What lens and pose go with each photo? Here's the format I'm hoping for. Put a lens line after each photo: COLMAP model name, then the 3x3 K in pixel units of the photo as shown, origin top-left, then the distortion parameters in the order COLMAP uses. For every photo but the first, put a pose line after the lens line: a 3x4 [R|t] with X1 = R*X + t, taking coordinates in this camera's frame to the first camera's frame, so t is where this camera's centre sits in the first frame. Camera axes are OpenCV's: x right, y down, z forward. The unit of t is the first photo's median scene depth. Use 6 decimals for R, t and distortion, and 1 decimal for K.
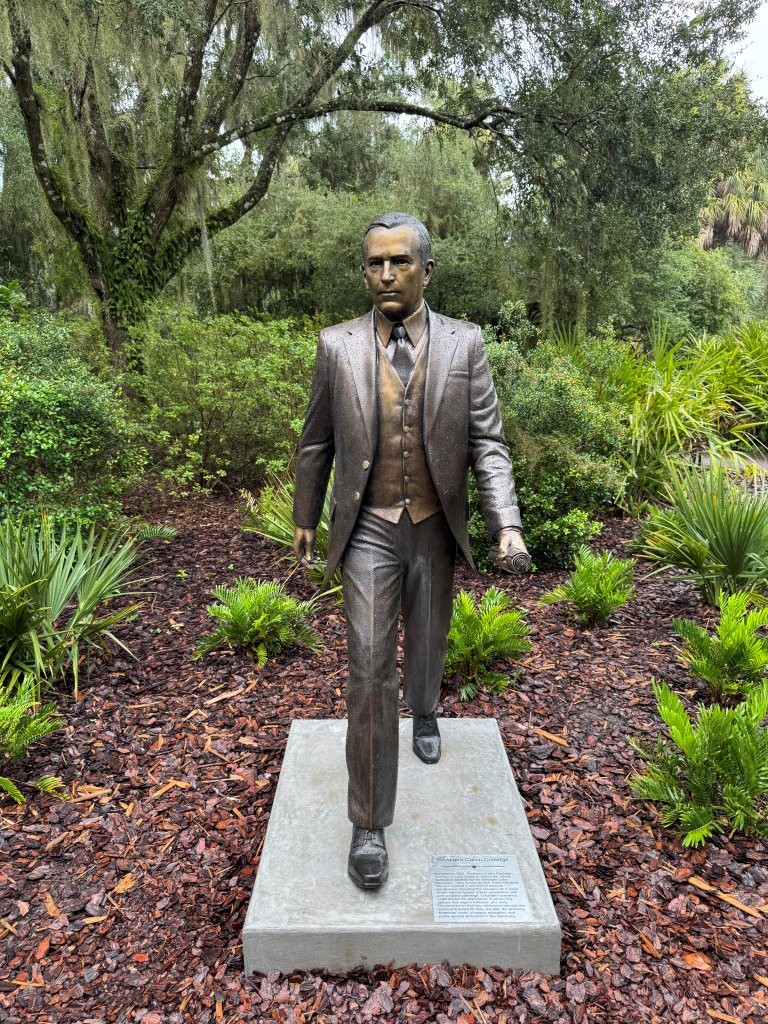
lens RADIAL K [[727.1, 0, 386.6], [0, 727.1, 517.1], [0, 0, 1]] dist [0.044791, -0.053326]
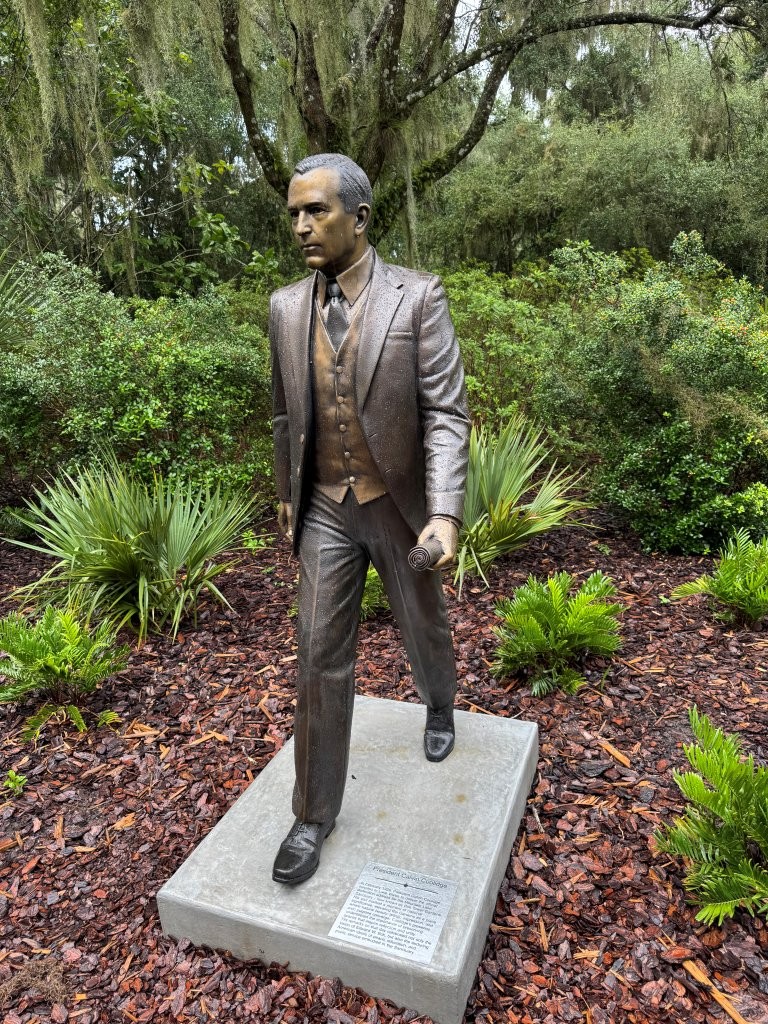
lens RADIAL K [[725.3, 0, 393.2], [0, 725.3, 513.2], [0, 0, 1]] dist [0.050257, -0.065079]
pose [[0.930548, 0.054844, -0.362041, 0.260718], [-0.033052, 0.997264, 0.066117, -0.026321], [0.364676, -0.049558, 0.929815, 0.113234]]
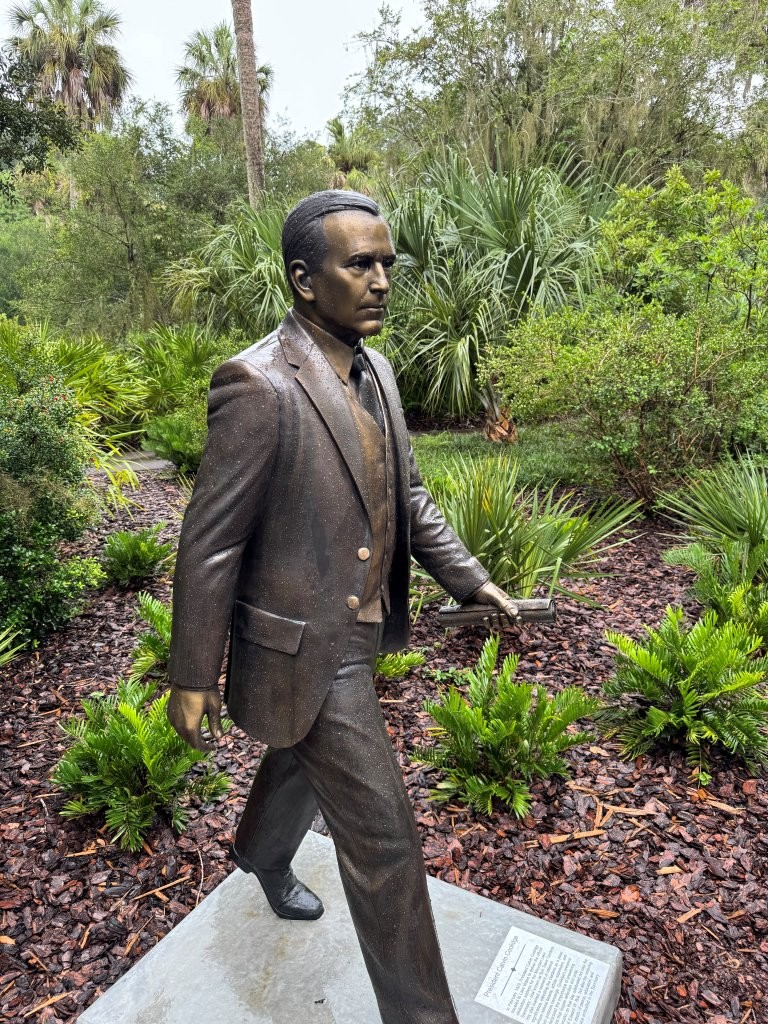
lens RADIAL K [[725.3, 0, 393.2], [0, 725.3, 513.2], [0, 0, 1]] dist [0.050257, -0.065079]
pose [[0.489983, -0.201214, 0.848192, -0.370908], [0.208098, 0.971864, 0.110339, -0.111155], [-0.846529, 0.122443, 0.518069, 0.382052]]
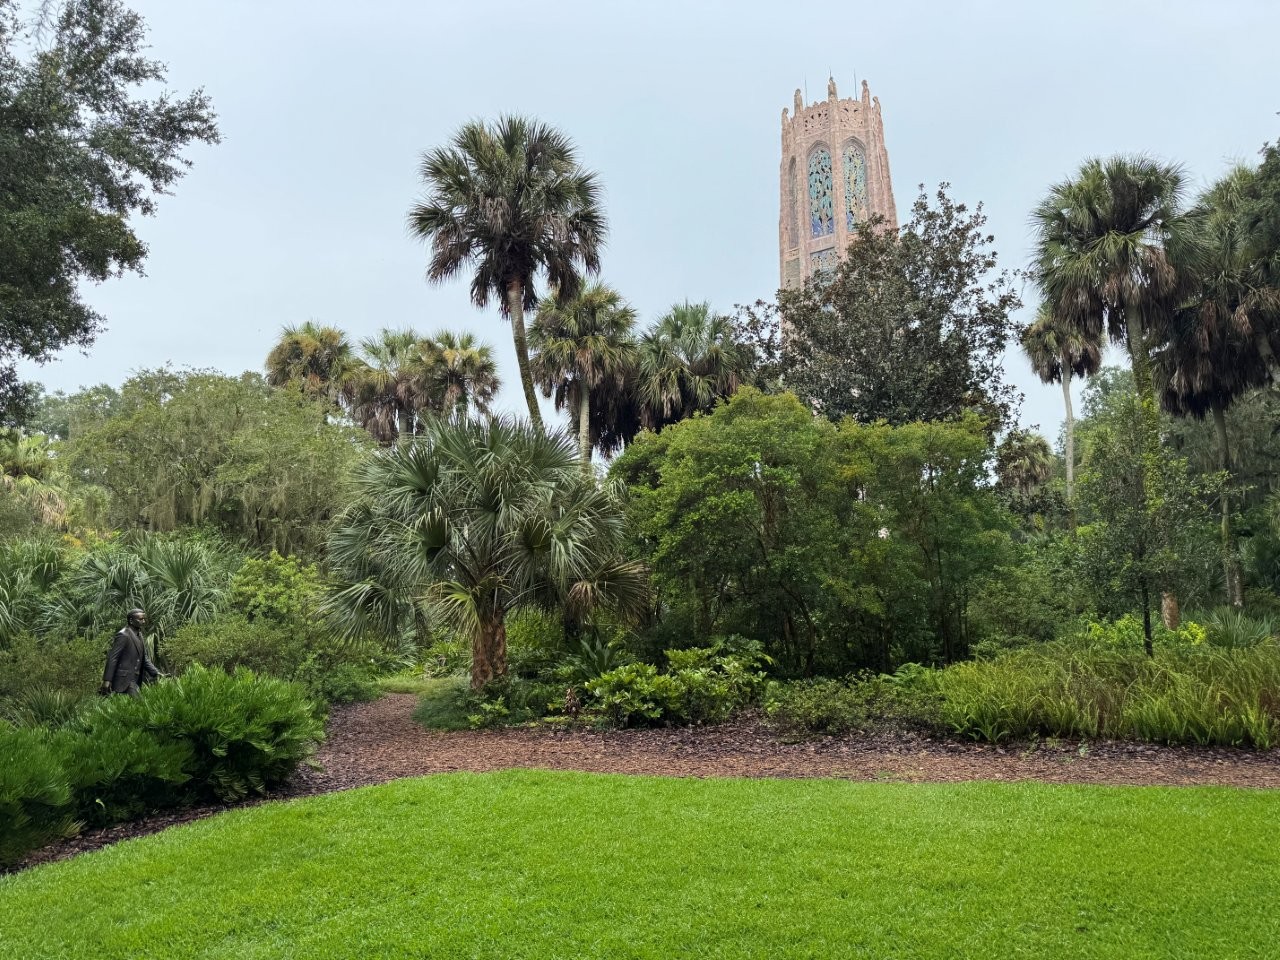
lens RADIAL K [[908.9, 0, 637.6], [0, 908.9, 514.6], [0, 0, 1]] dist [0.044791, -0.053326]
pose [[-0.074780, 0.141601, 0.987095, -3.765687], [0.244810, 0.962181, -0.119481, 0.307143], [-0.966683, 0.232716, -0.106617, -1.012453]]
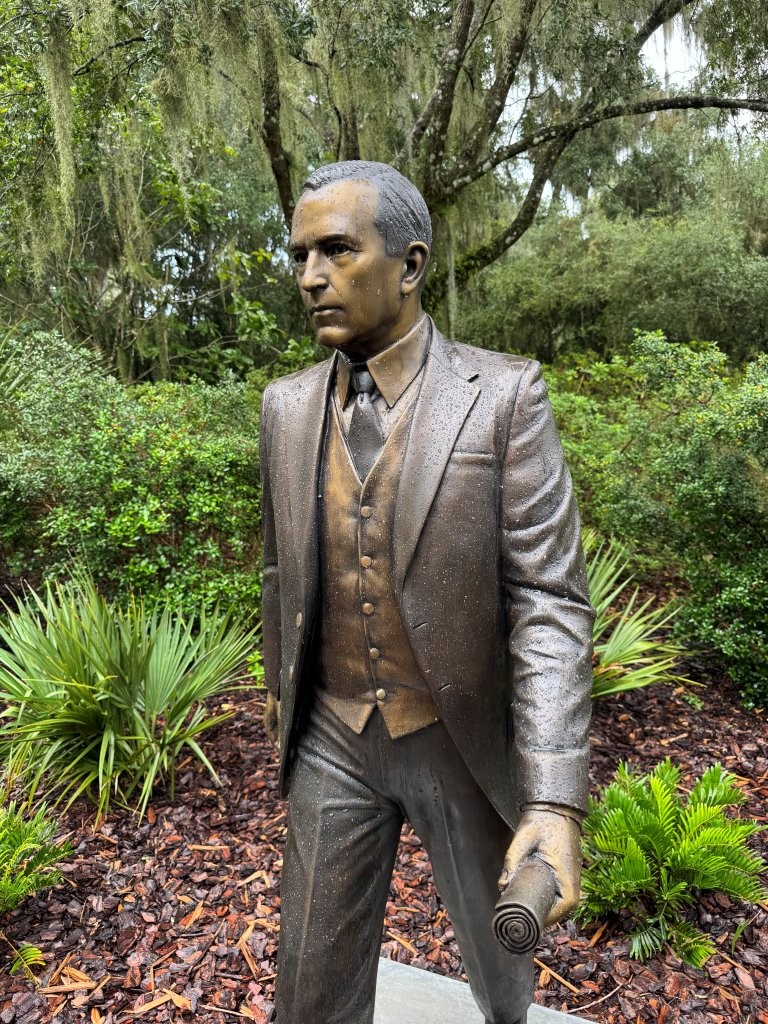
lens RADIAL K [[727.4, 0, 387.7], [0, 727.4, 511.6], [0, 0, 1]] dist [0.047231, -0.081580]
pose [[0.910744, 0.039172, -0.411108, 0.158914], [-0.064649, 0.996741, -0.048246, -0.082640], [0.407879, 0.070518, 0.910309, 0.325333]]
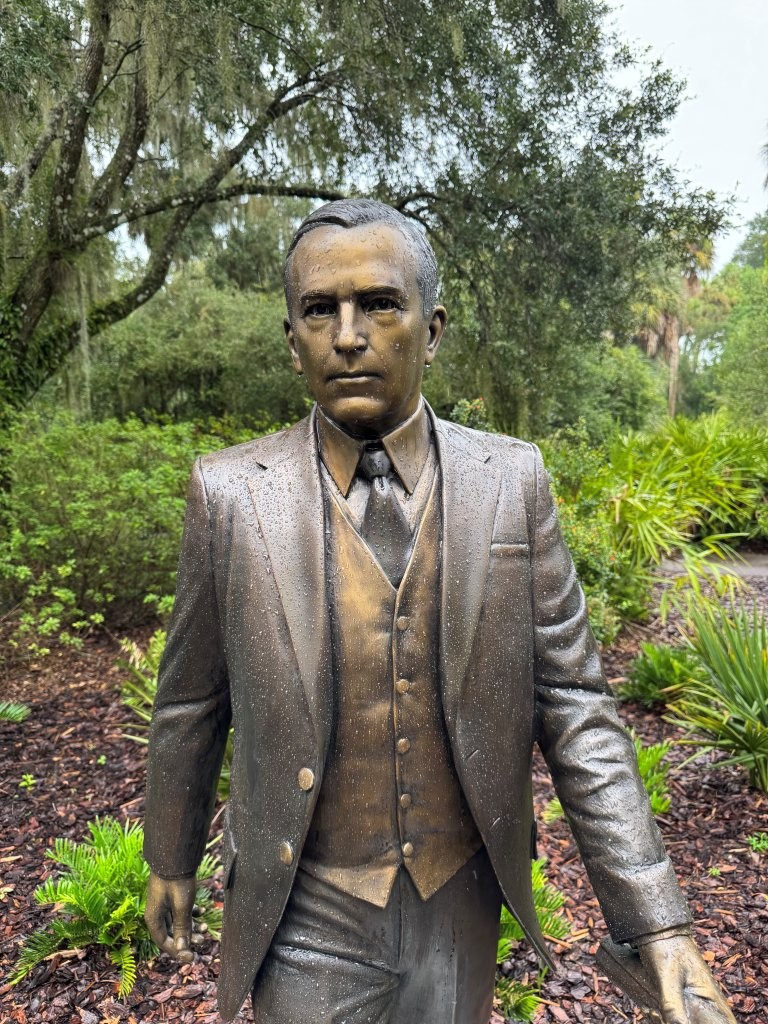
lens RADIAL K [[727.4, 0, 387.7], [0, 727.4, 511.6], [0, 0, 1]] dist [0.047231, -0.081580]
pose [[0.992654, -0.030008, 0.117203, -0.017150], [0.045799, 0.989861, -0.134452, -0.102402], [-0.111980, 0.138833, 0.983964, 0.353254]]
